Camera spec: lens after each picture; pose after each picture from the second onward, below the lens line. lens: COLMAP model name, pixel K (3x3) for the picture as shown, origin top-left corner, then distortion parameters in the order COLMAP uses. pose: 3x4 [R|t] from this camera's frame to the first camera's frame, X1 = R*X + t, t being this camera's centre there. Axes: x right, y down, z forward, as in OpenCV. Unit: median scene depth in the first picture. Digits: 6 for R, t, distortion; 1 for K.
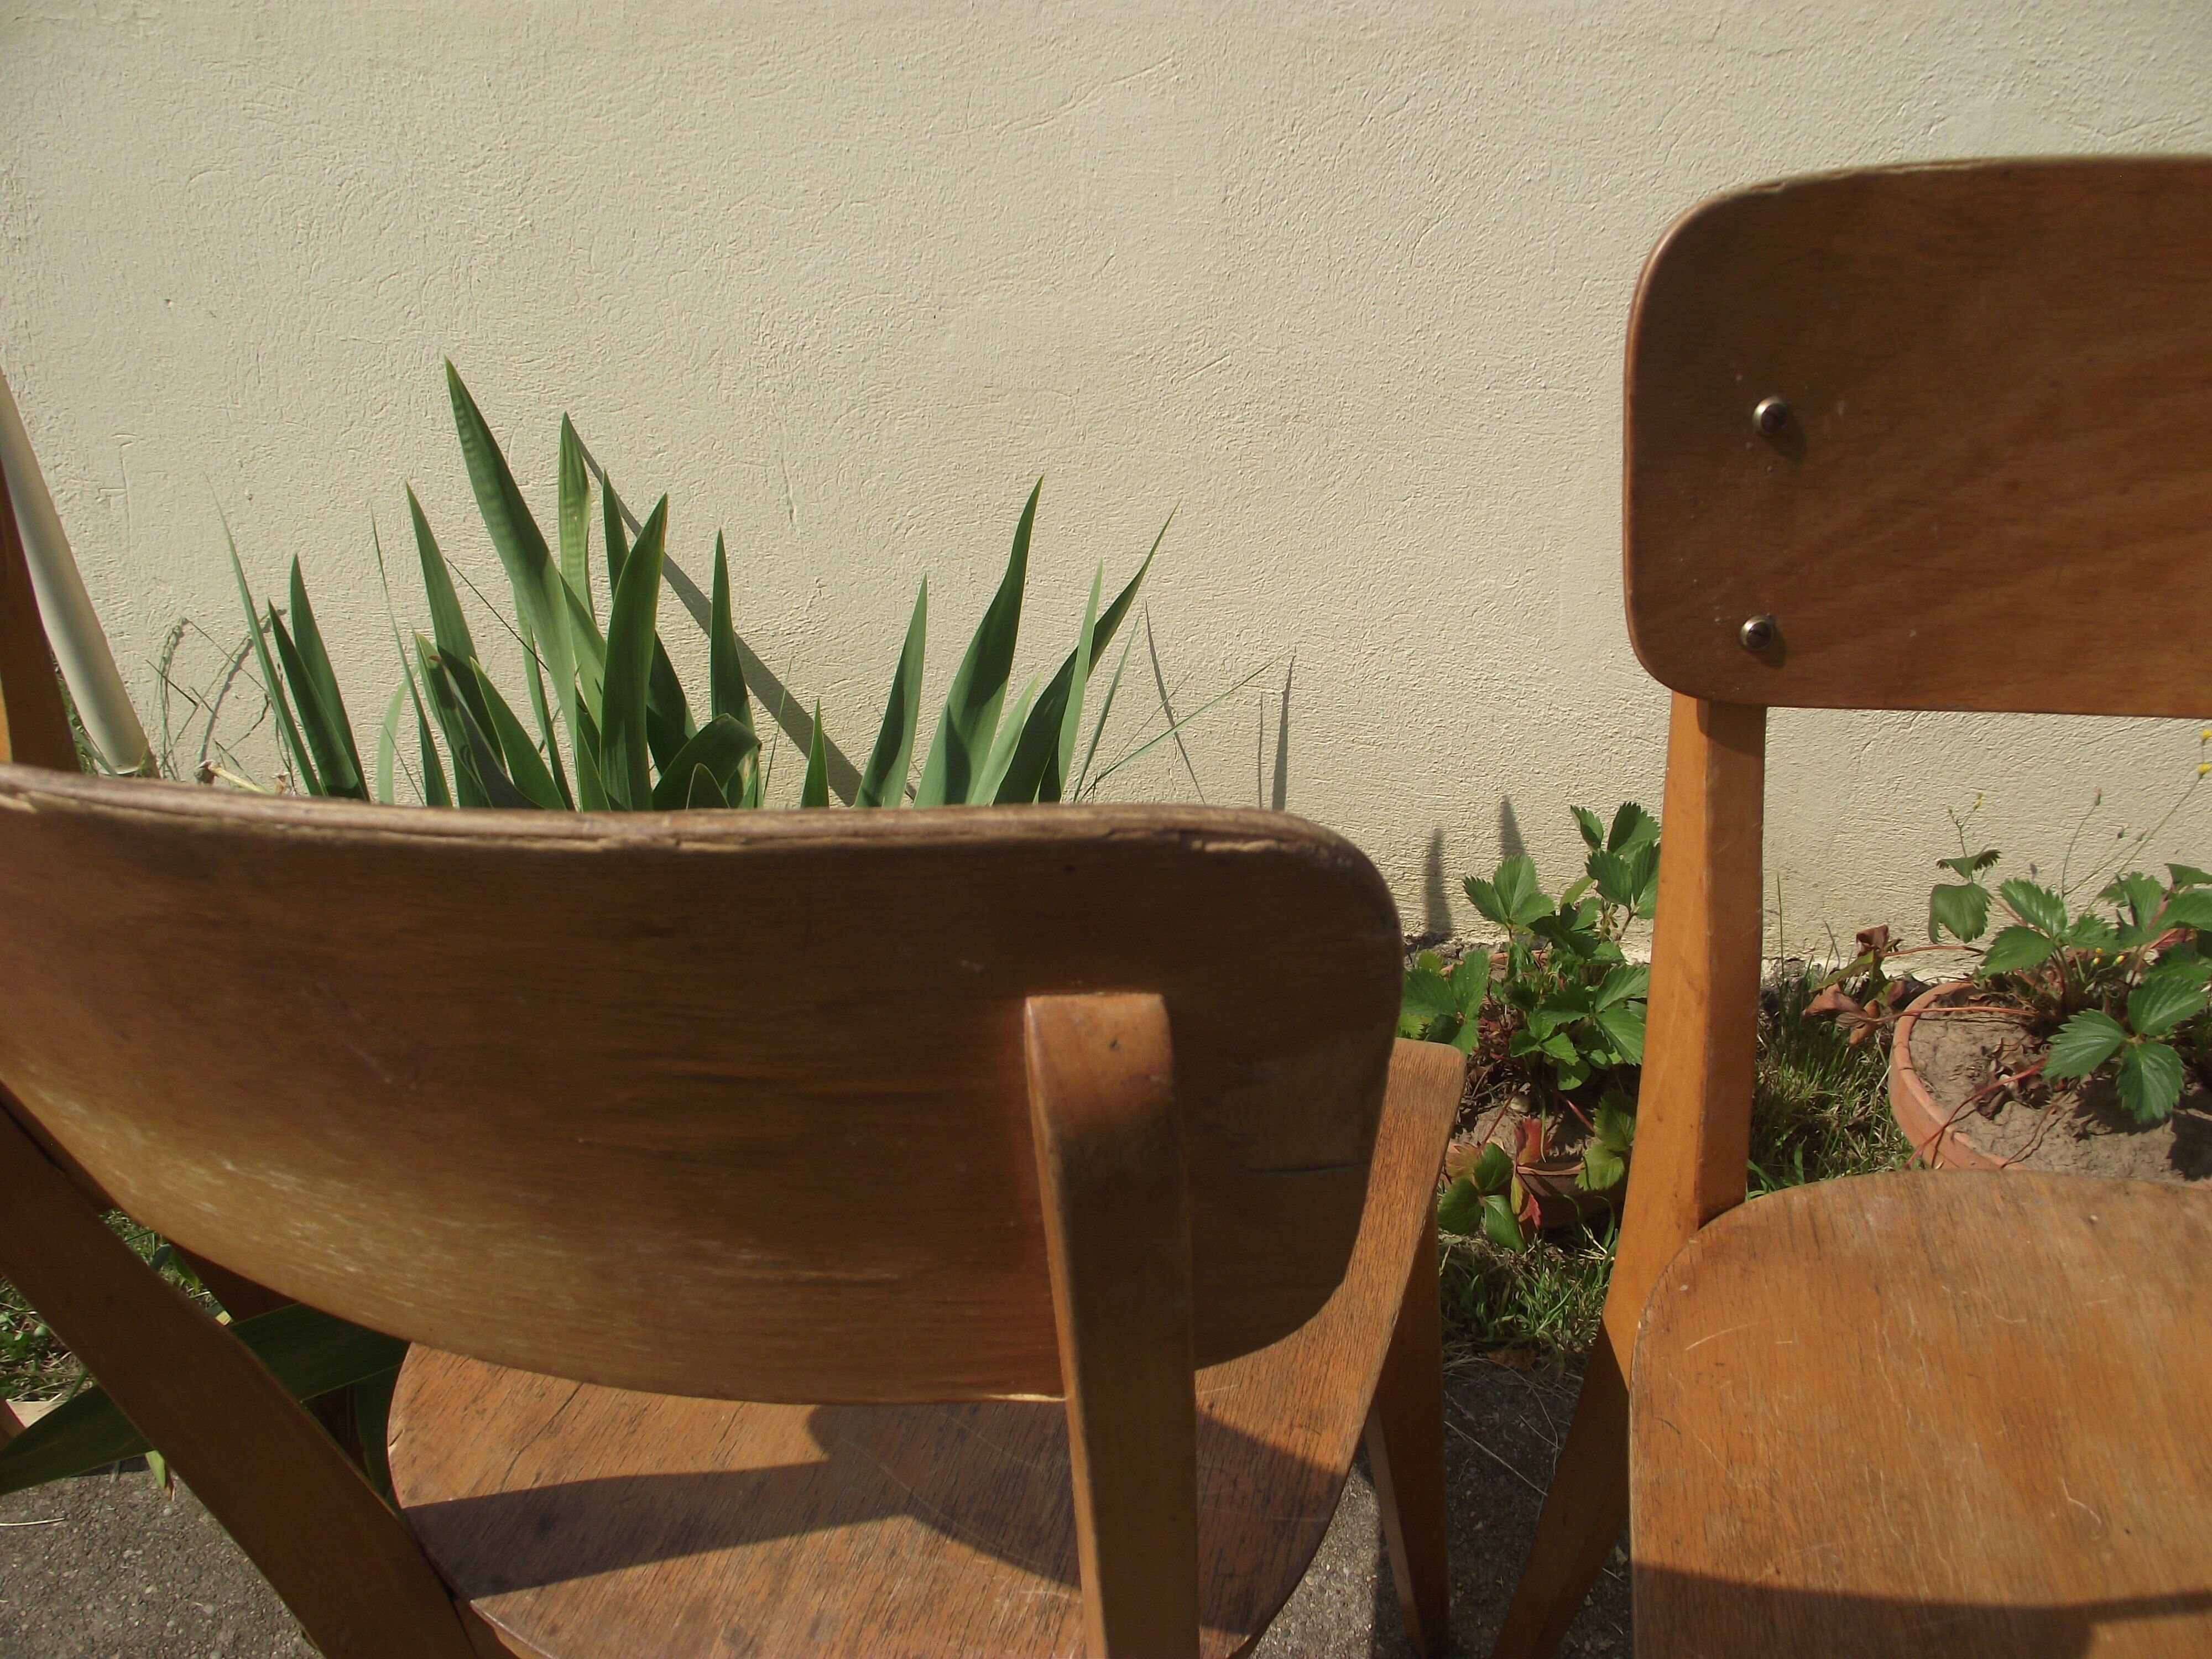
lens RADIAL K [[1764.2, 0, 1101.1], [0, 1764.2, 798.3], [0, 0, 1]] dist [-0.055159, 0.016314]
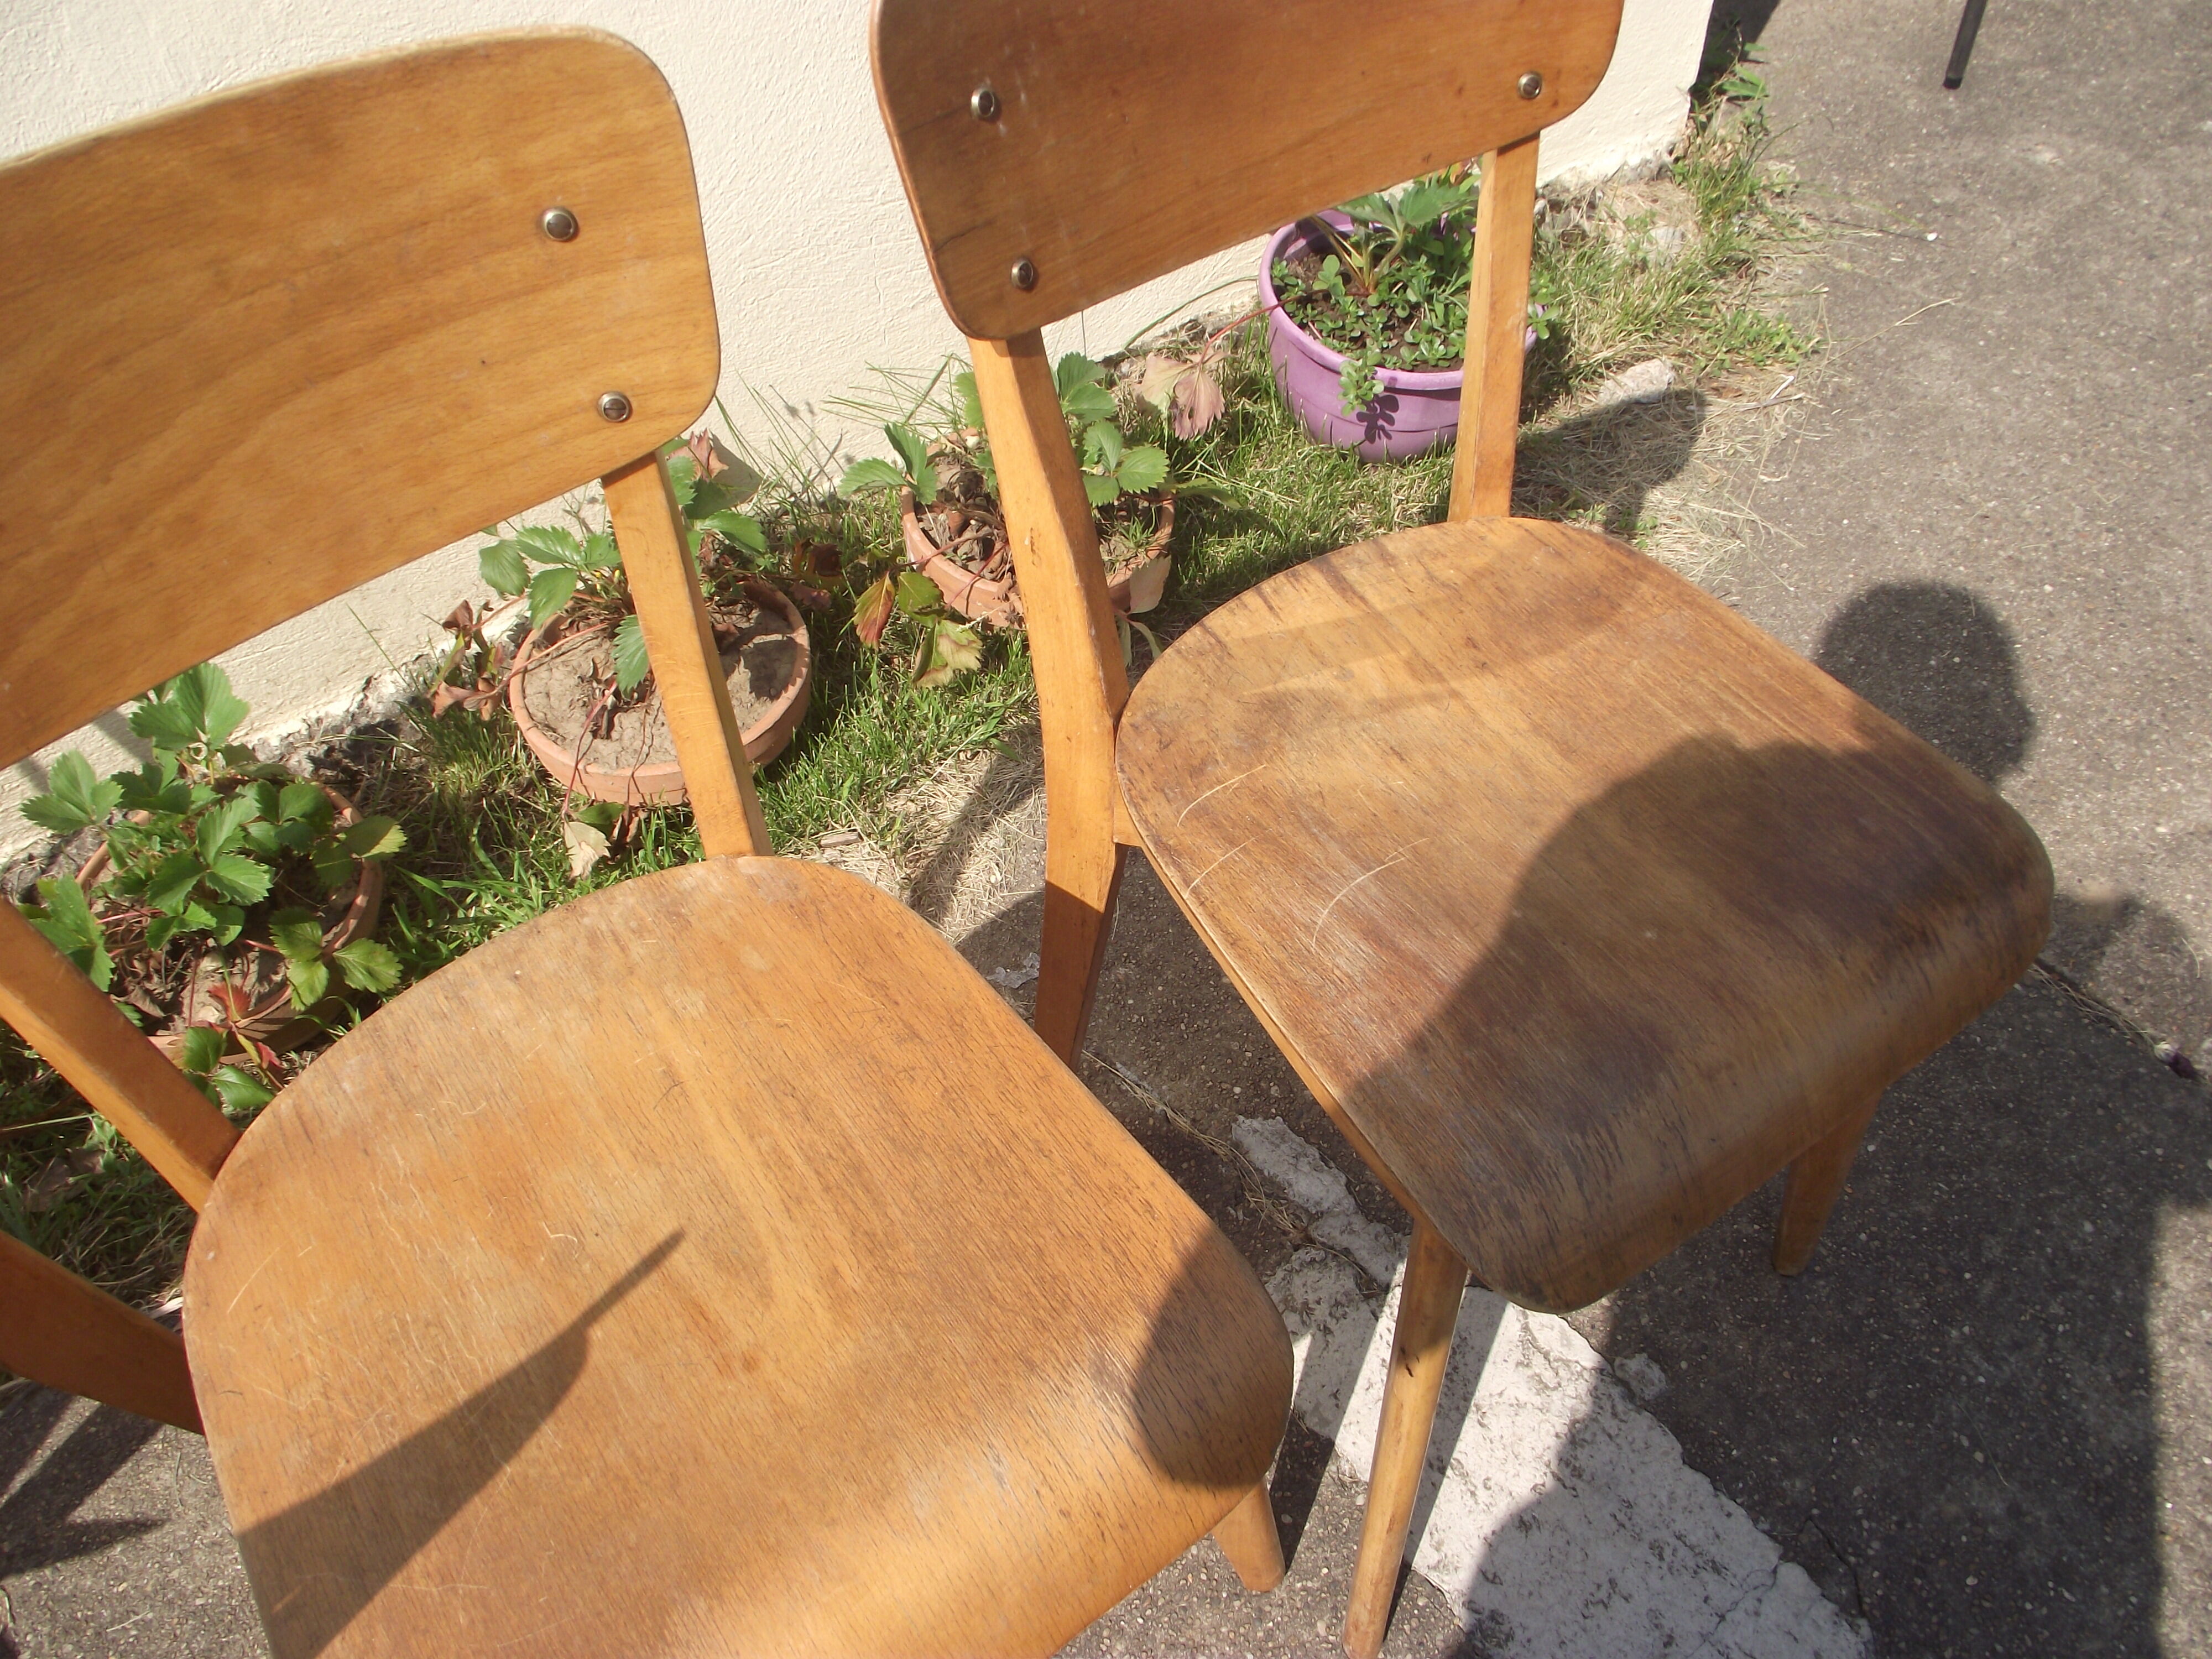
lens RADIAL K [[1764.2, 0, 1092.5], [0, 1764.2, 814.2], [0, 0, 1]] dist [-0.055159, 0.016314]
pose [[0.717405, -0.537411, 0.443305, 0.209068], [0.393511, 0.837696, 0.378701, -0.080004], [-0.574873, -0.097237, 0.812445, -0.100707]]
